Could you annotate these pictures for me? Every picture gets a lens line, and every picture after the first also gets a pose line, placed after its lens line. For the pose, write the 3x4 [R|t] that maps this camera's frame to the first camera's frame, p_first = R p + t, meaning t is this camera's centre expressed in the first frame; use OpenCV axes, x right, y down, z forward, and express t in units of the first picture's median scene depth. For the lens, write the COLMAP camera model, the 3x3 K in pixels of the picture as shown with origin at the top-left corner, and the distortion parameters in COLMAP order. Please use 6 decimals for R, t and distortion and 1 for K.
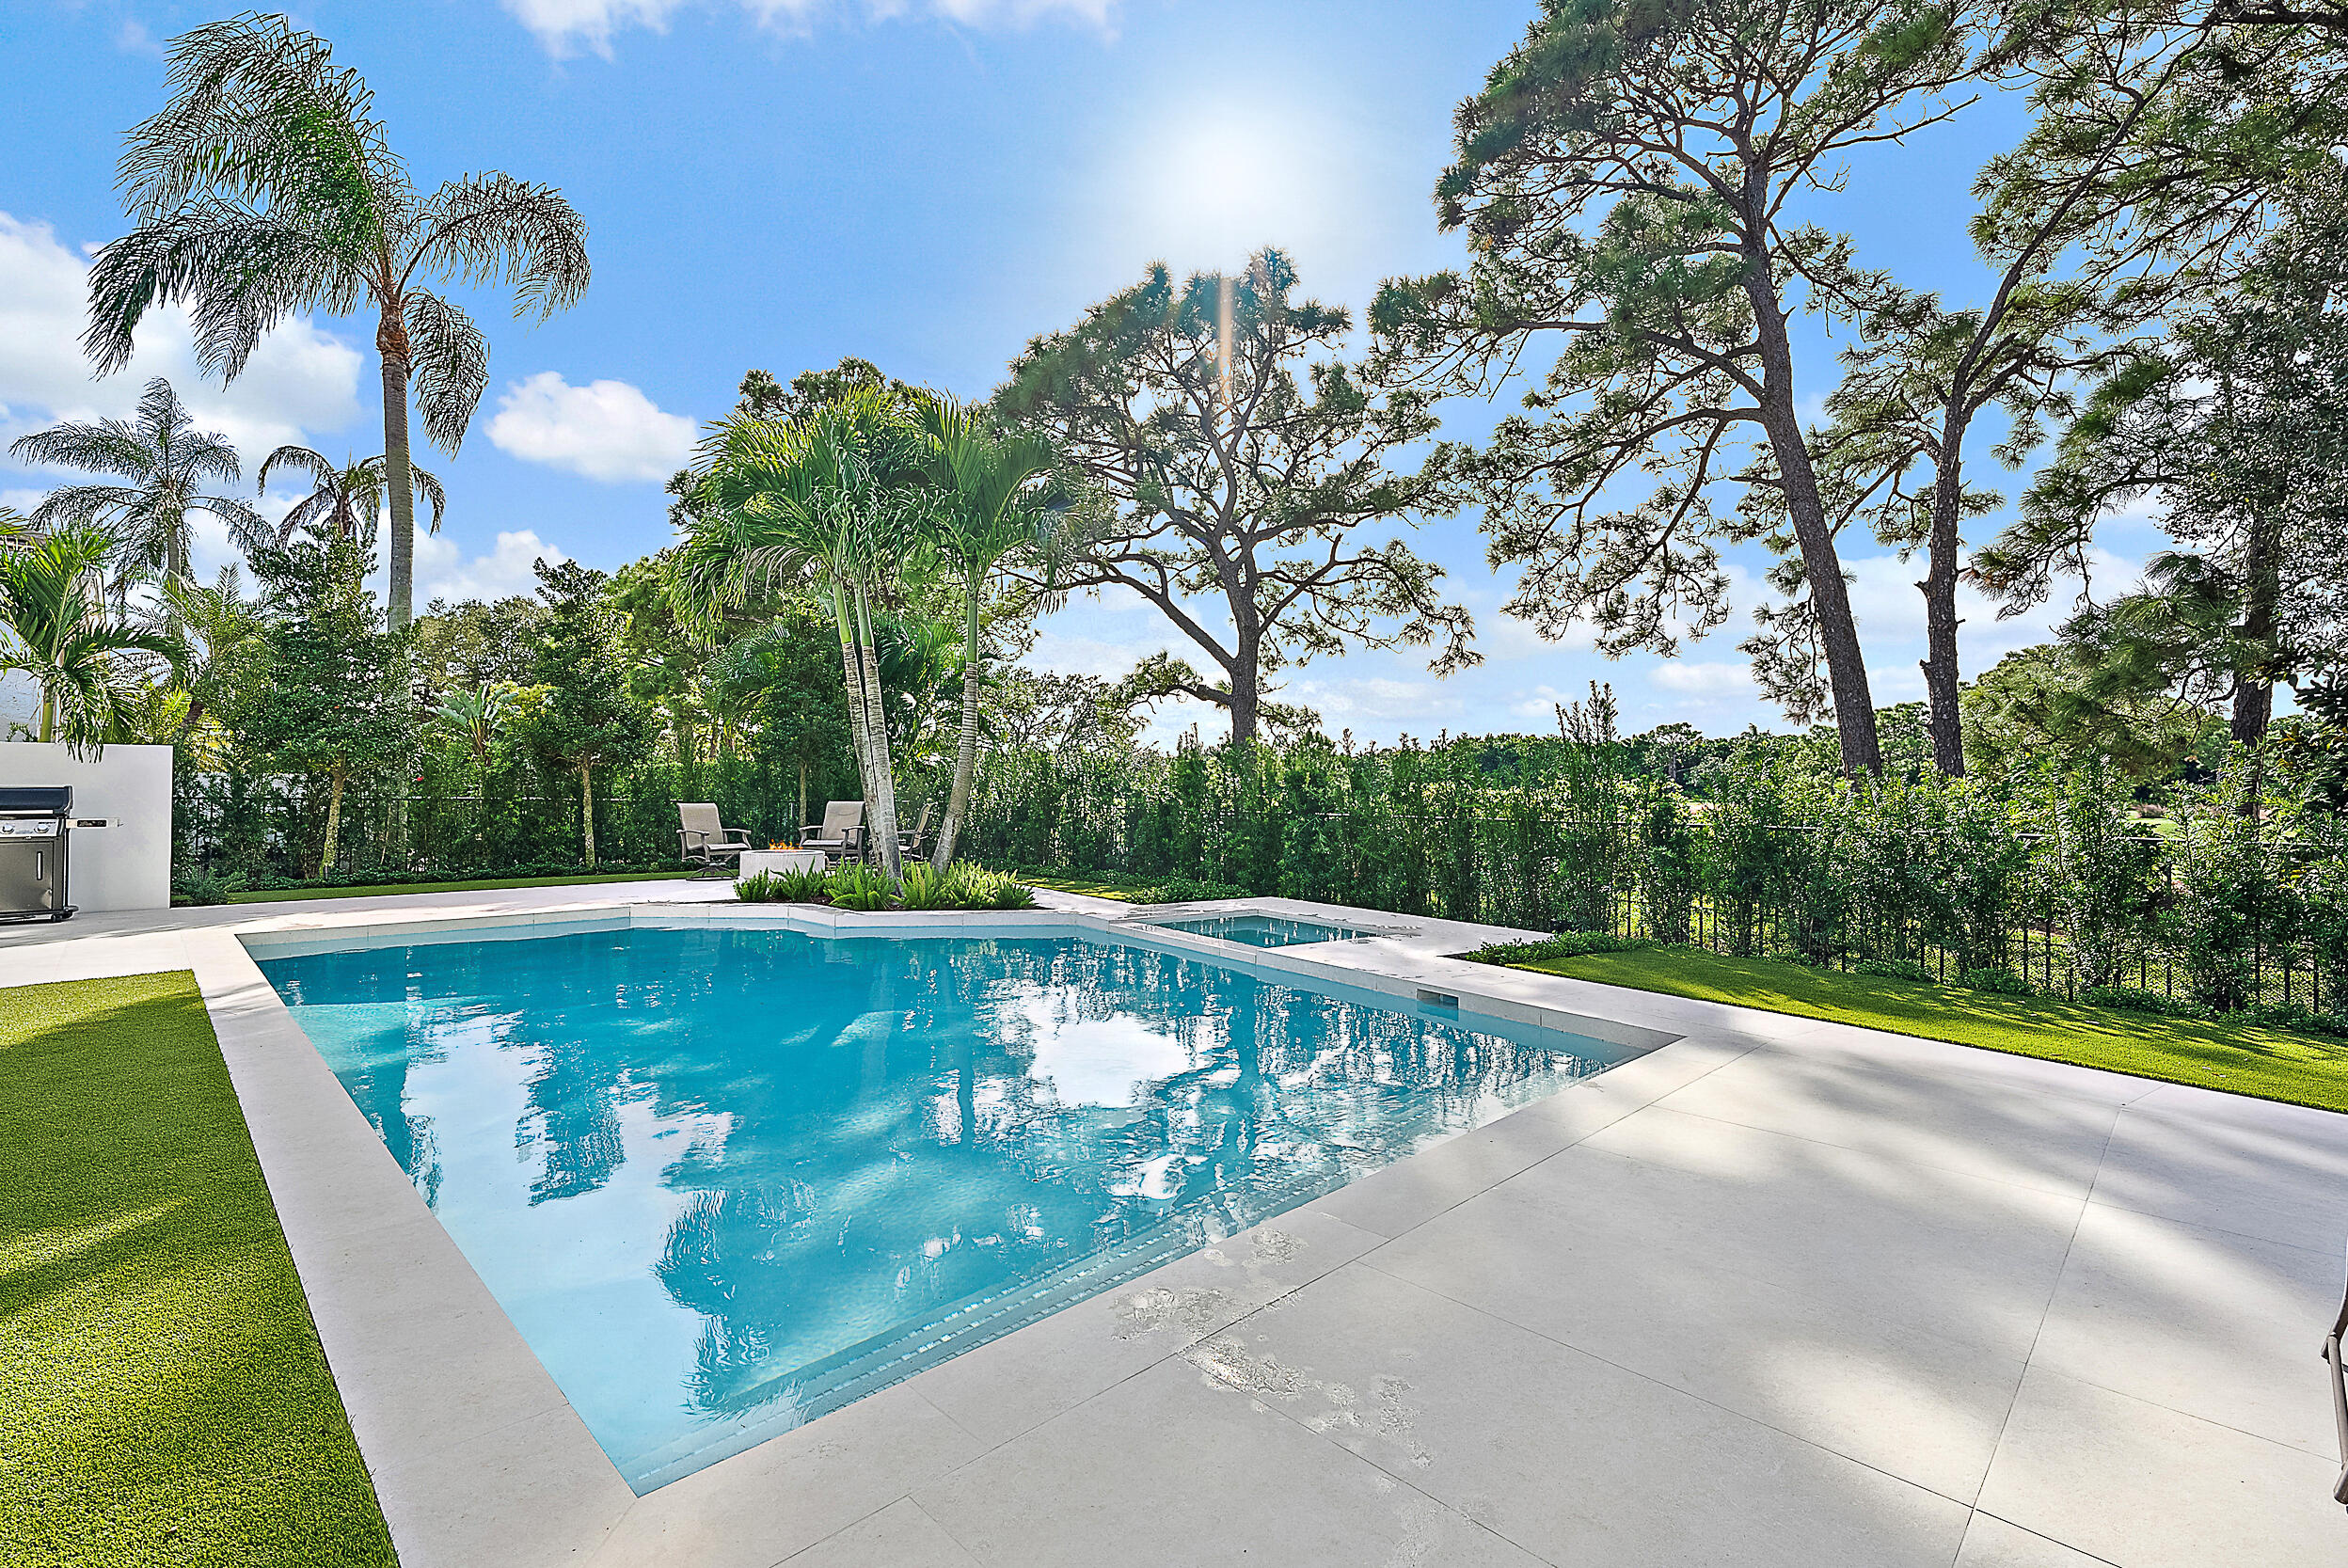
lens RADIAL K [[1055.2, 0, 1174.0], [0, 1055.2, 784.0], [0, 0, 1]] dist [0.021669, -0.000456]
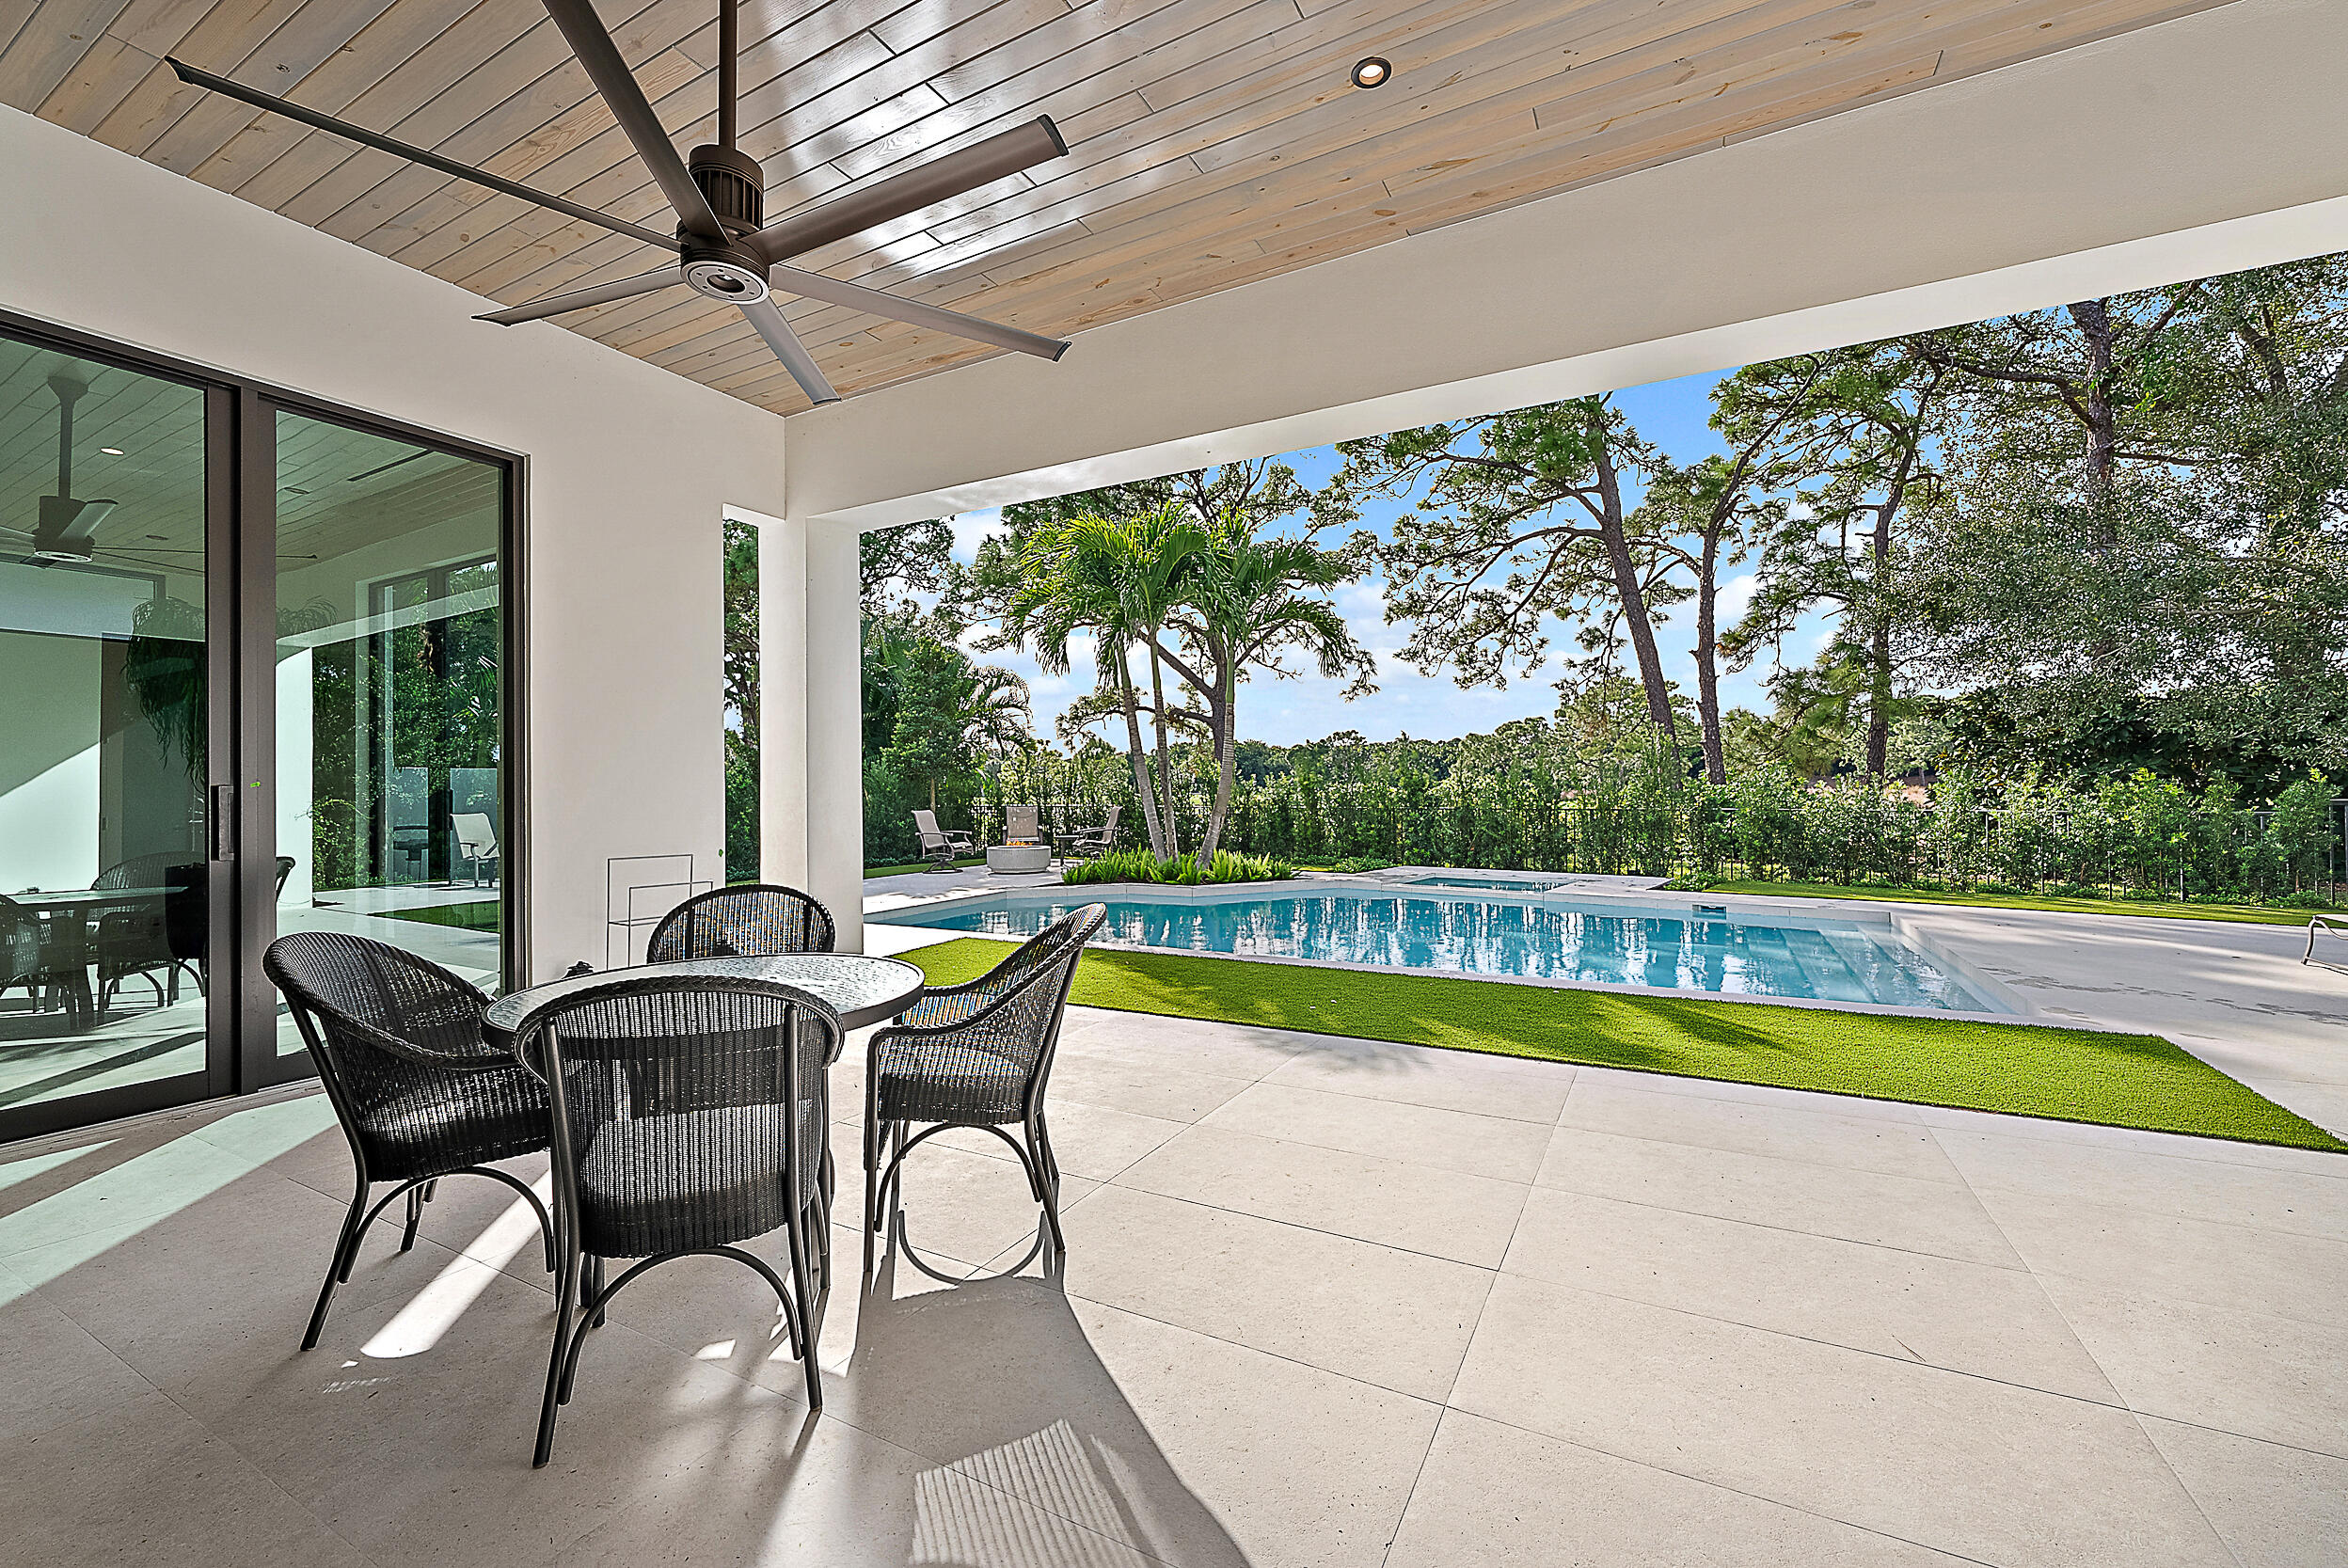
lens RADIAL K [[931.7, 0, 1174.0], [0, 931.7, 784.0], [0, 0, 1]] dist [0.014330, 0.000105]
pose [[0.962483, -0.014746, 0.270940, -0.313430], [0.014231, 0.999891, 0.003865, -0.008789], [-0.270967, 0.000136, 0.962589, -0.079818]]
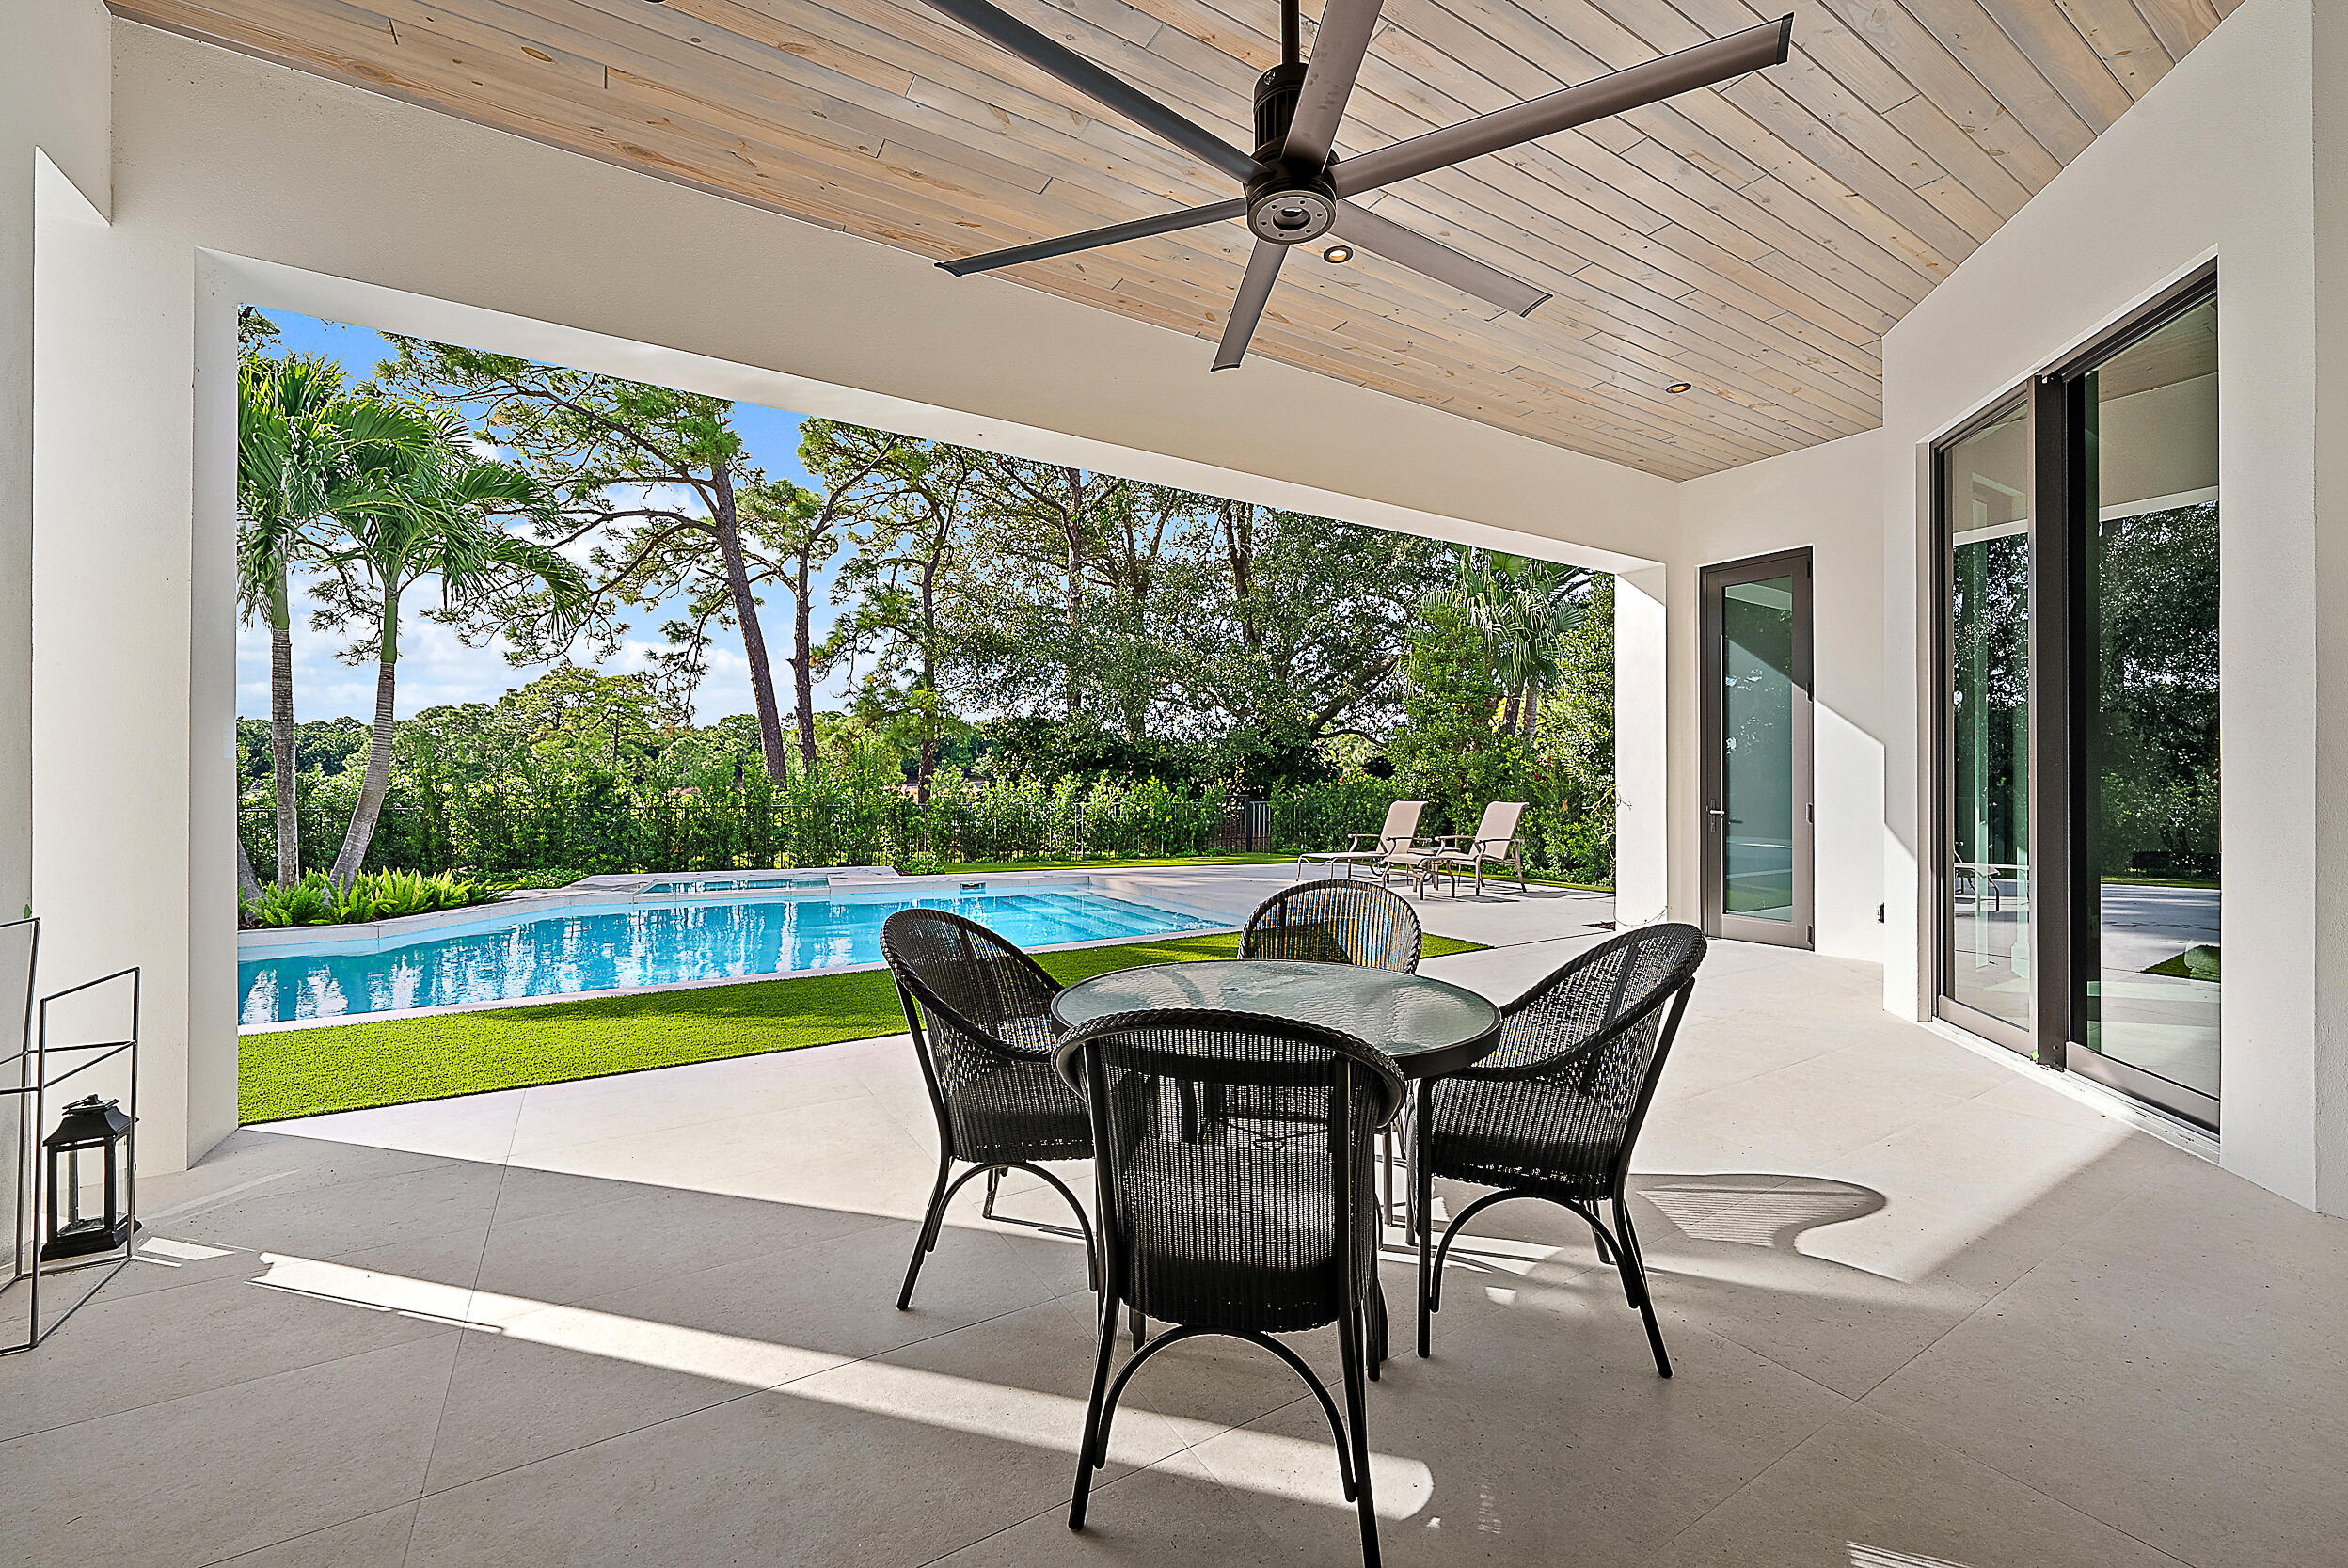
lens RADIAL K [[931.7, 0, 1174.0], [0, 931.7, 784.0], [0, 0, 1]] dist [0.014330, 0.000105]
pose [[0.253142, -0.006489, 0.967407, -0.446939], [-0.006748, 0.999941, 0.008473, -0.008253], [-0.967406, -0.008673, 0.253083, 0.039179]]
